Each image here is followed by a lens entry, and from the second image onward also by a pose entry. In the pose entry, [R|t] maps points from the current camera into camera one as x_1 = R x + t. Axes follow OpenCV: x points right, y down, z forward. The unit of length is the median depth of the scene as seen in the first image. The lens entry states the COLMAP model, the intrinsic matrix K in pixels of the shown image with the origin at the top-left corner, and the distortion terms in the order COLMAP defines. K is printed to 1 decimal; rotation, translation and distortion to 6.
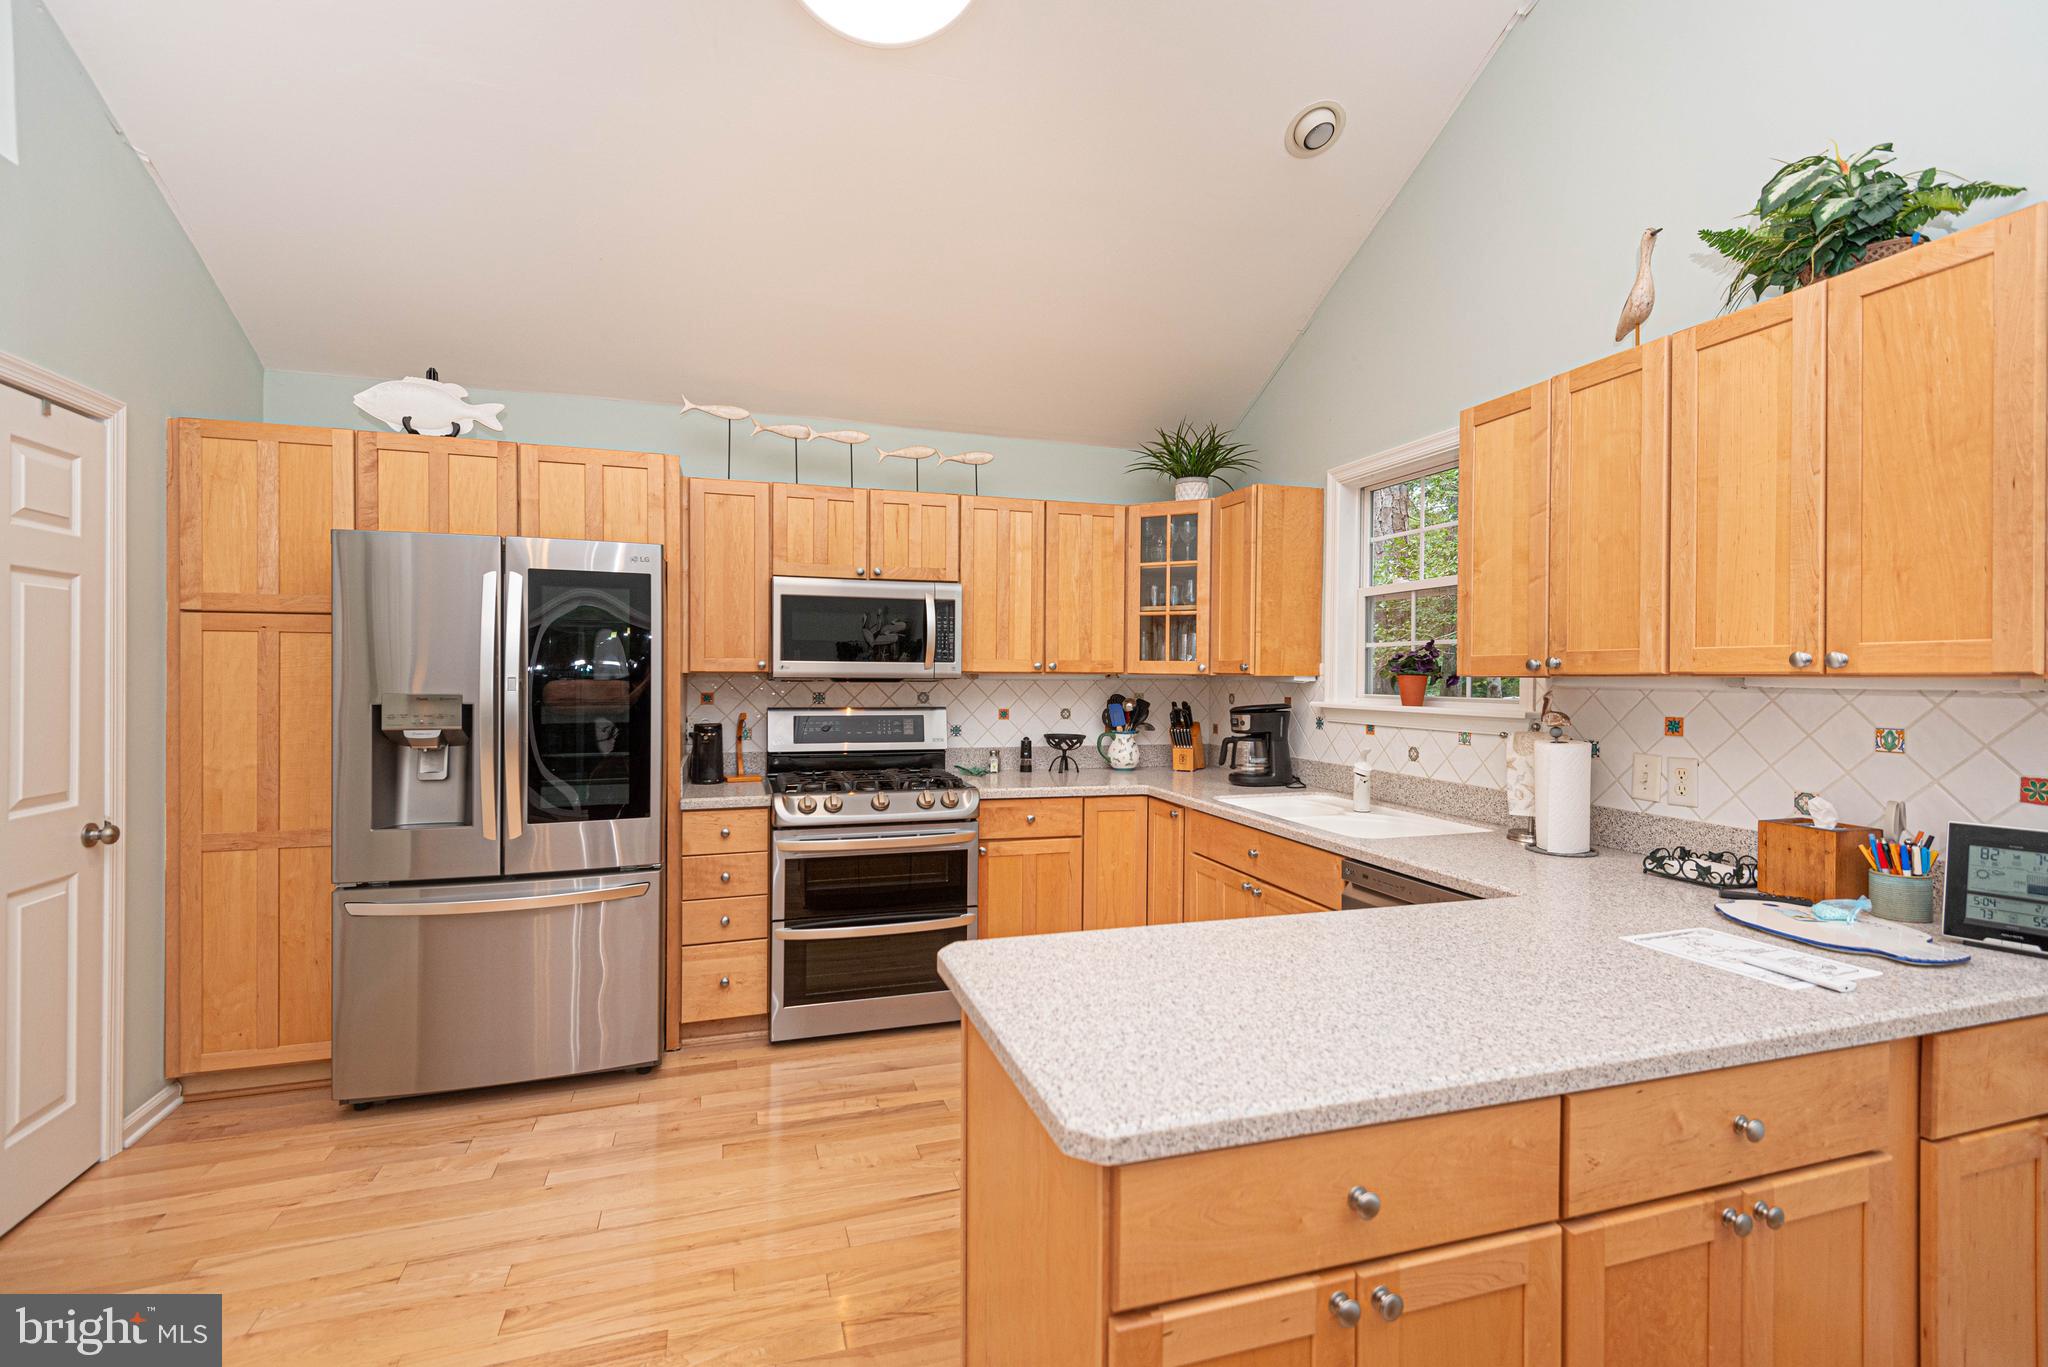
lens RADIAL K [[938.1, 0, 1020.7], [0, 938.1, 676.0], [0, 0, 1]] dist [0.019544, -0.000338]
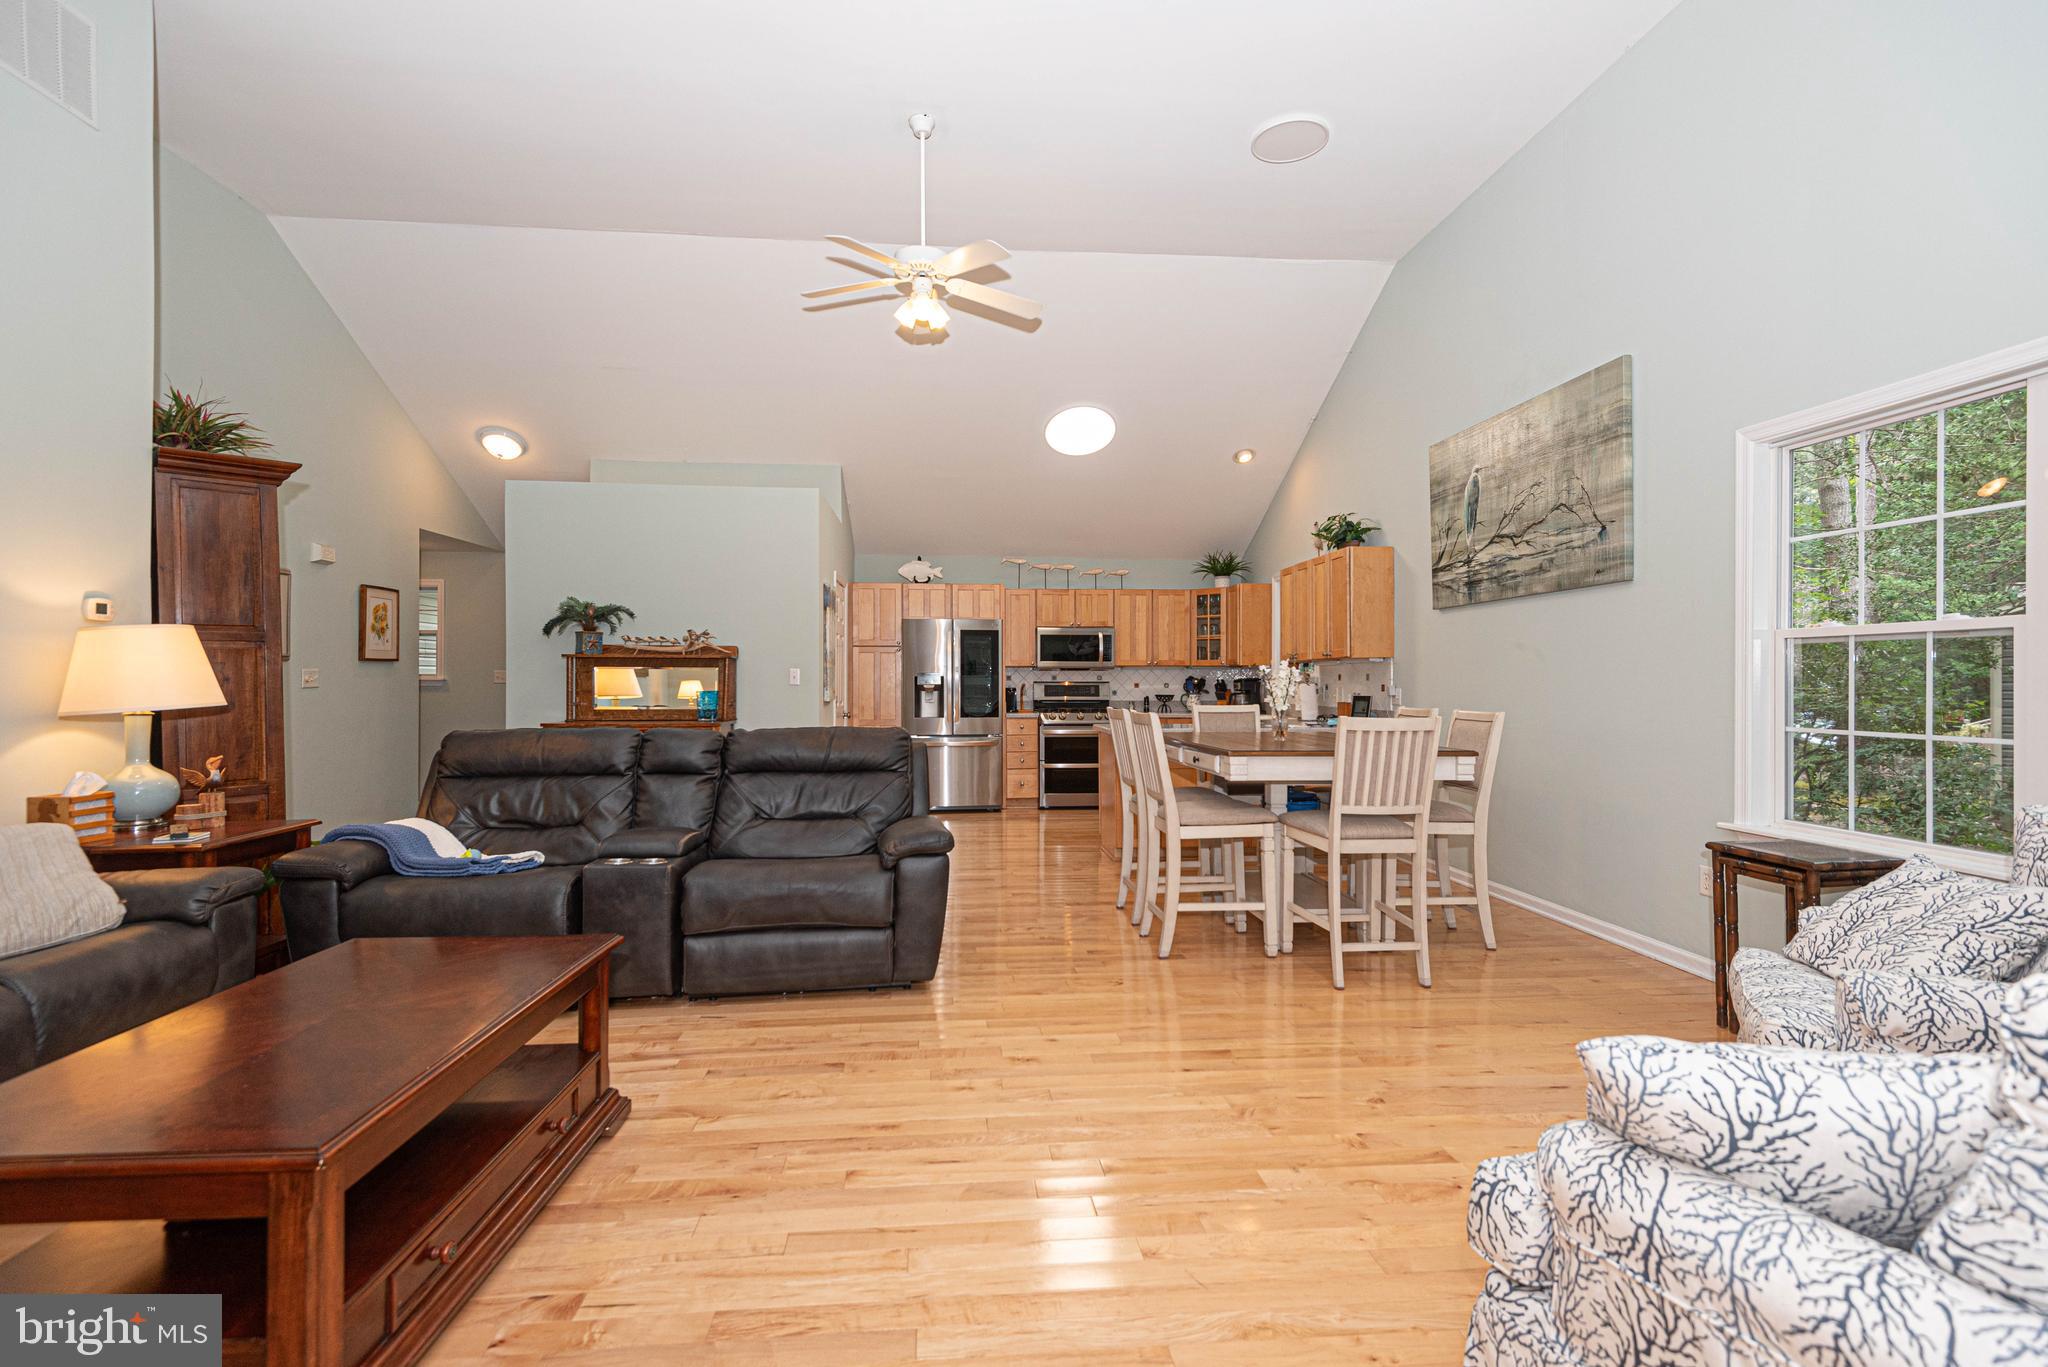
lens RADIAL K [[938.1, 0, 1006.2], [0, 938.1, 679.5], [0, 0, 1]] dist [0.019544, -0.000338]
pose [[0.973522, -0.005397, -0.228531, 0.202081], [0.003998, 0.999970, -0.006585, 0.044376], [0.228560, 0.005497, 0.973514, -1.301571]]
